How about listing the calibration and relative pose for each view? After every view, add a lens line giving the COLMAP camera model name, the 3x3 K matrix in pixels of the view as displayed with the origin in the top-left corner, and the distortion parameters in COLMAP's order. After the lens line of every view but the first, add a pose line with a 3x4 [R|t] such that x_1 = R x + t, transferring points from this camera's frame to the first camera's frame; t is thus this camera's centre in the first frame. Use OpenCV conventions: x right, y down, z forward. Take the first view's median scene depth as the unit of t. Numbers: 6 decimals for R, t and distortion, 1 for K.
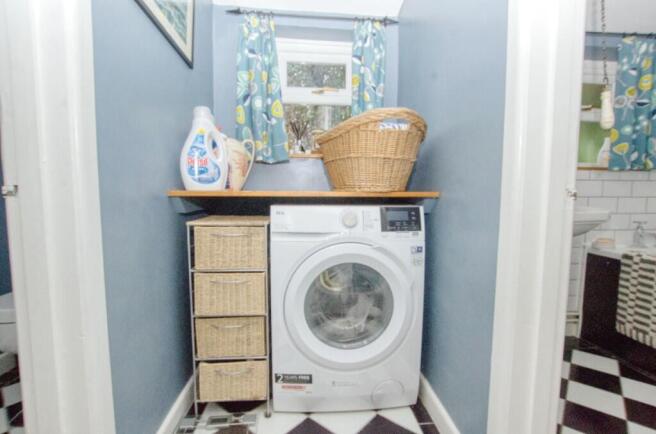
lens RADIAL K [[322.7, 0, 326.5], [0, 322.7, 219.8], [0, 0, 1]] dist [-0.011412, 0.000278]
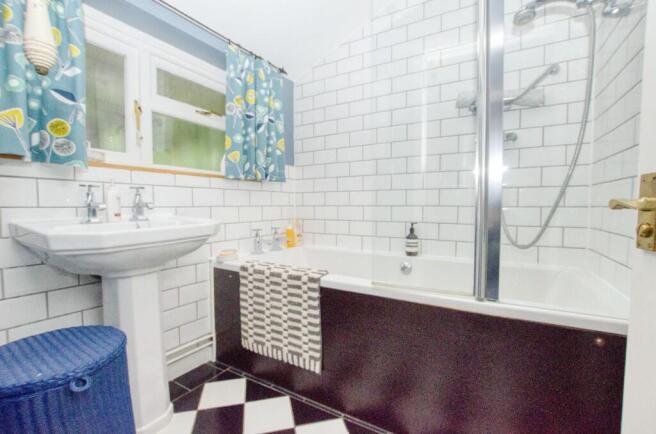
lens RADIAL K [[285.5, 0, 327.0], [0, 285.5, 218.9], [0, 0, 1]] dist [-0.026048, 0.003182]
pose [[0.592625, -0.043230, 0.804317, 0.387500], [0.070883, 0.997484, 0.001386, -0.014869], [-0.802353, 0.056191, 0.594198, 0.270530]]
